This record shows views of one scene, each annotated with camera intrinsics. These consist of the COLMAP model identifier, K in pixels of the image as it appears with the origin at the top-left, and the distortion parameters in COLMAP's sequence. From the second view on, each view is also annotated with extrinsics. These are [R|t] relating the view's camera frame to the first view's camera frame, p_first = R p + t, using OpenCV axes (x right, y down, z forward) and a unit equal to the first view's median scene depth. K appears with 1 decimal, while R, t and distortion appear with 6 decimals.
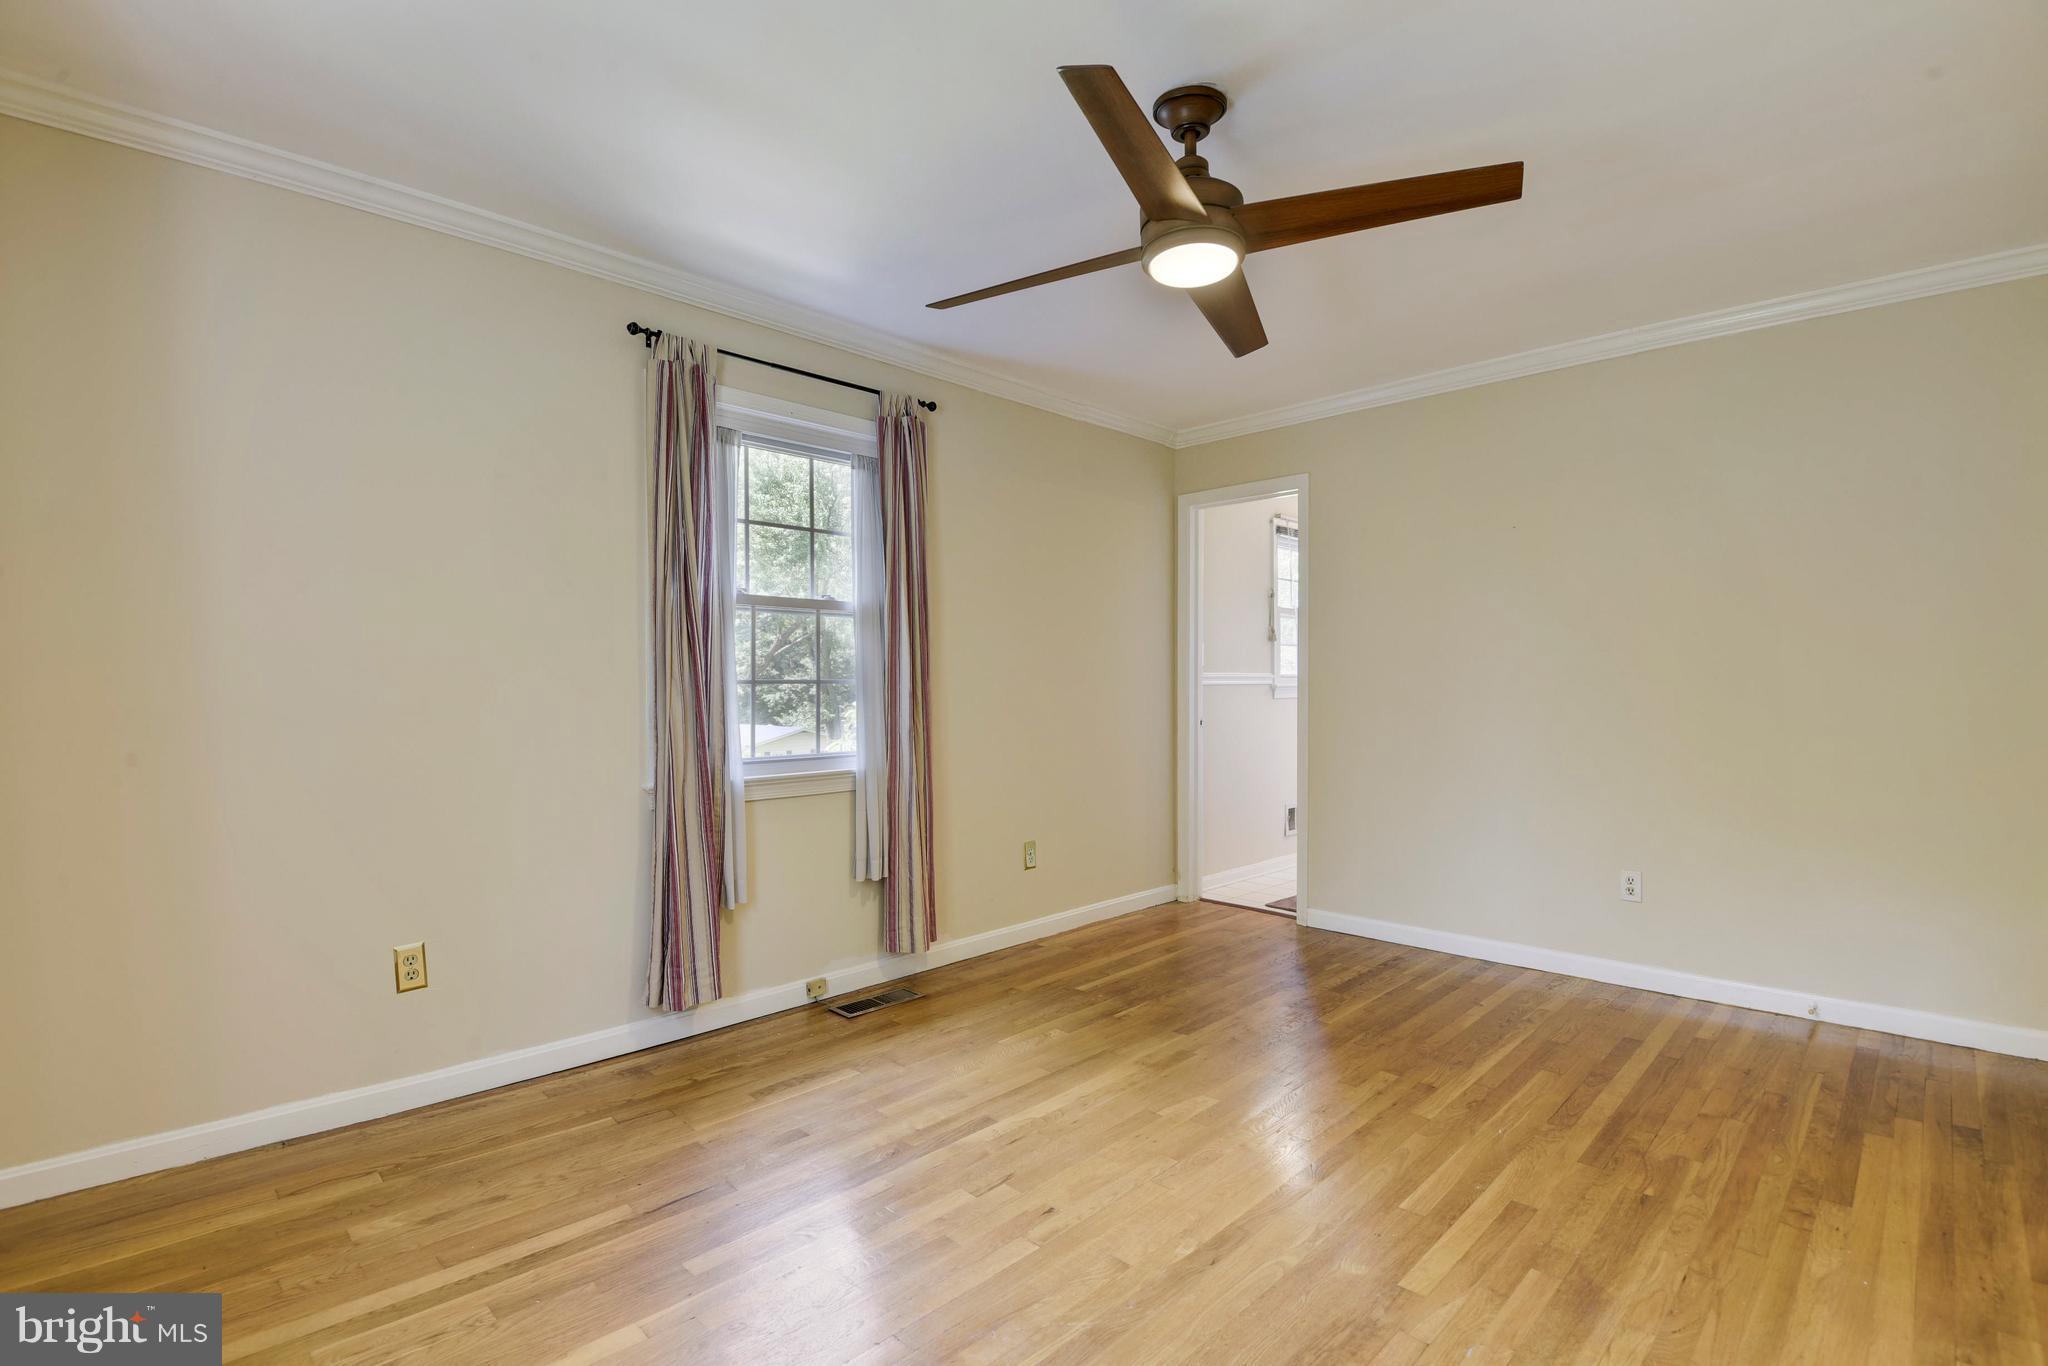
lens RADIAL K [[960.1, 0, 1035.3], [0, 960.1, 685.9], [0, 0, 1]] dist [-0.001545, -0.028447]
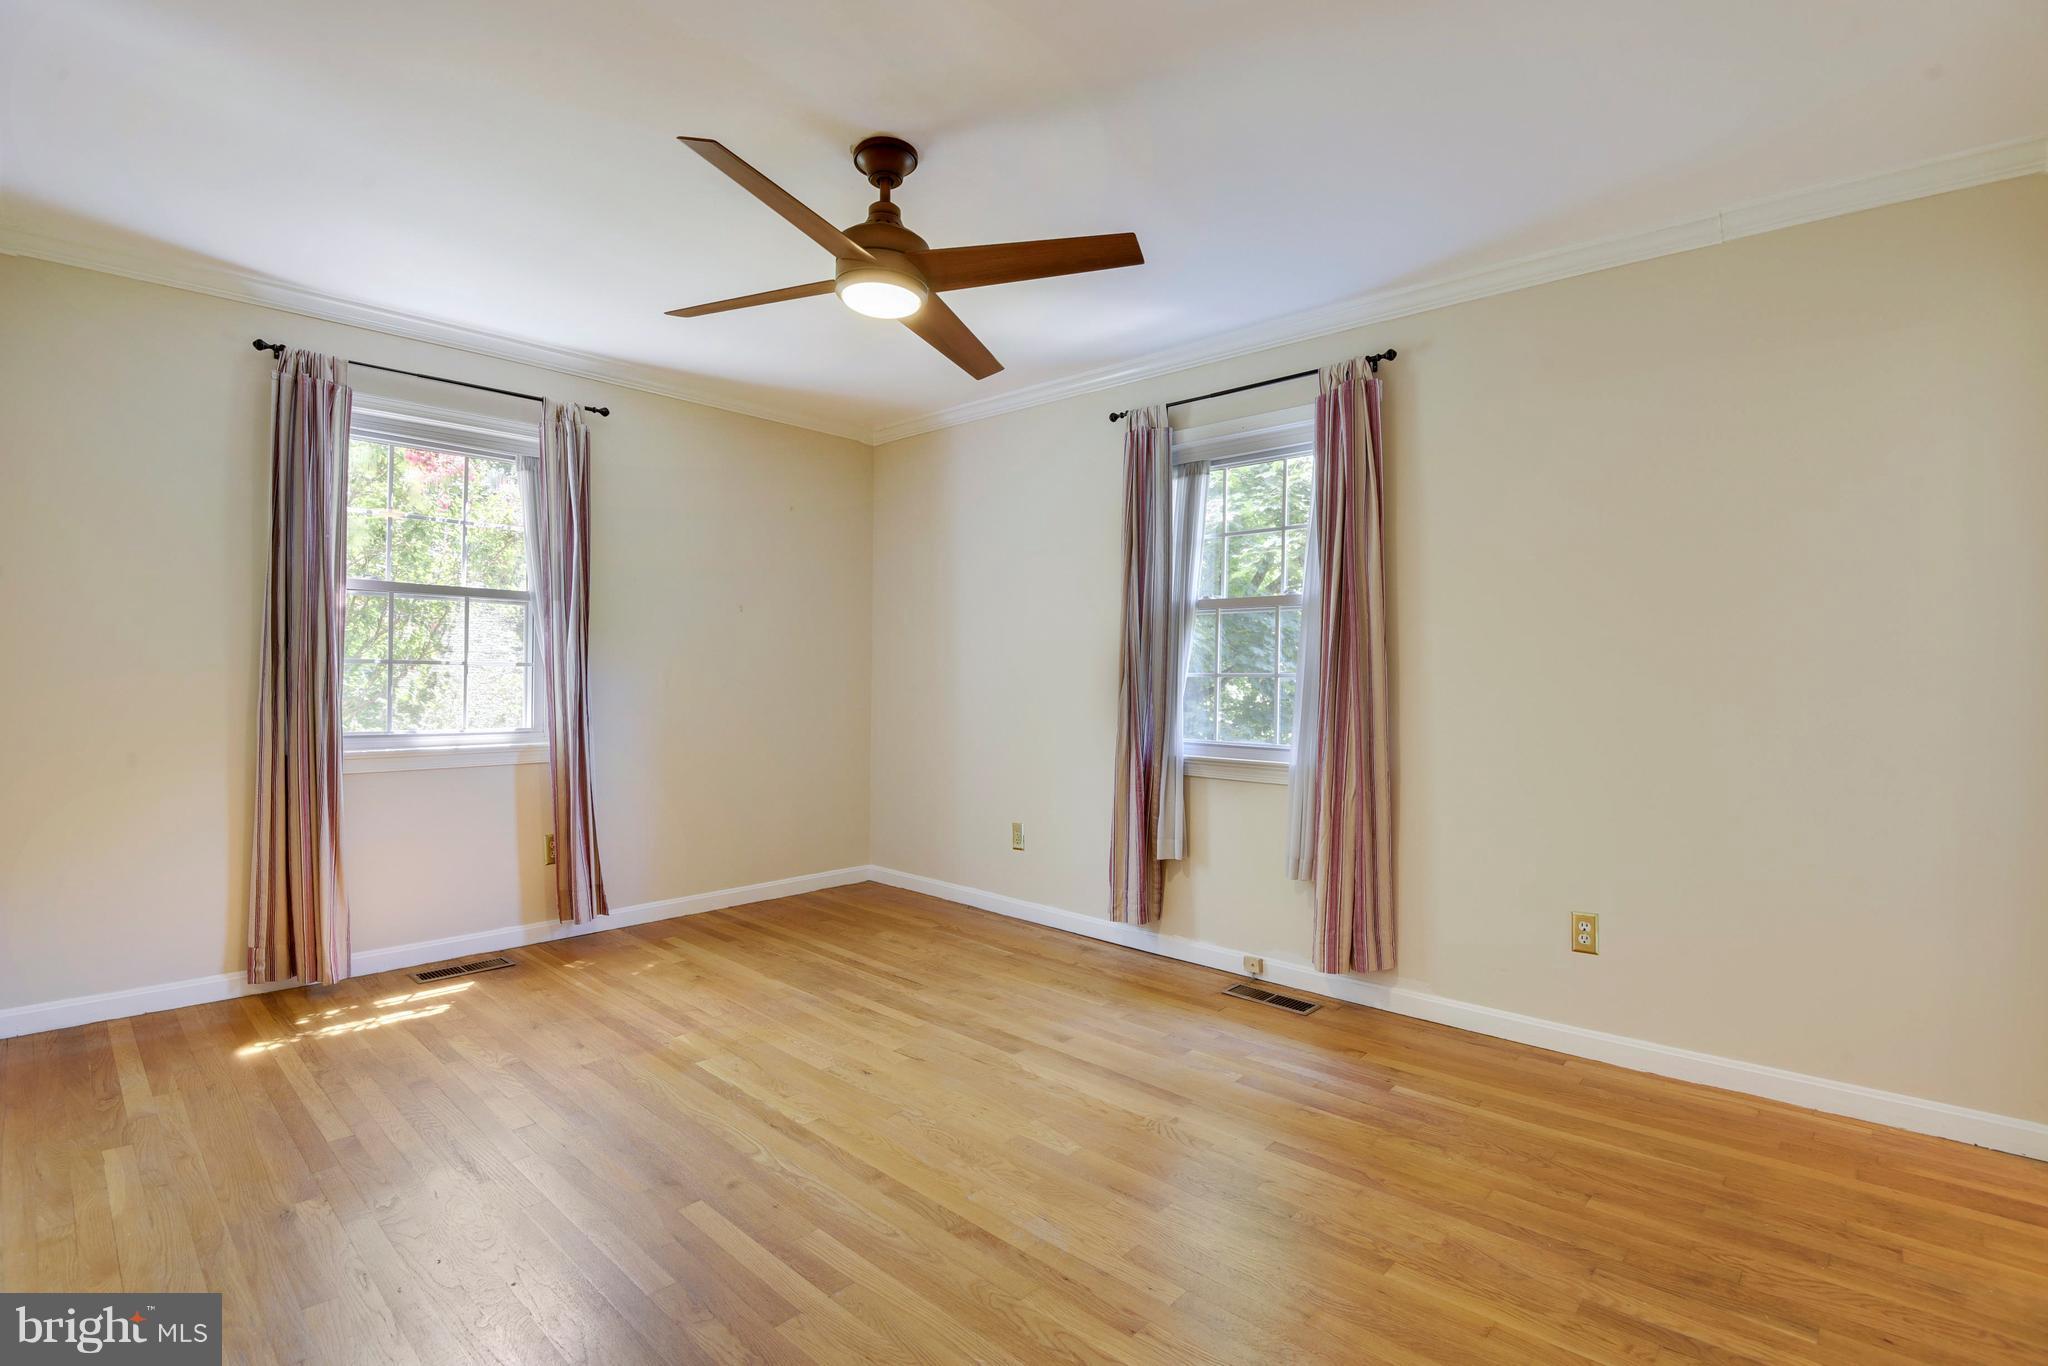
lens RADIAL K [[960.1, 0, 1035.3], [0, 960.1, 685.9], [0, 0, 1]] dist [-0.001545, -0.028447]
pose [[0.030311, 0.017782, -0.999382, 0.830251], [-0.014702, 0.999742, 0.017343, -0.007403], [0.999432, 0.014167, 0.030565, 0.737794]]
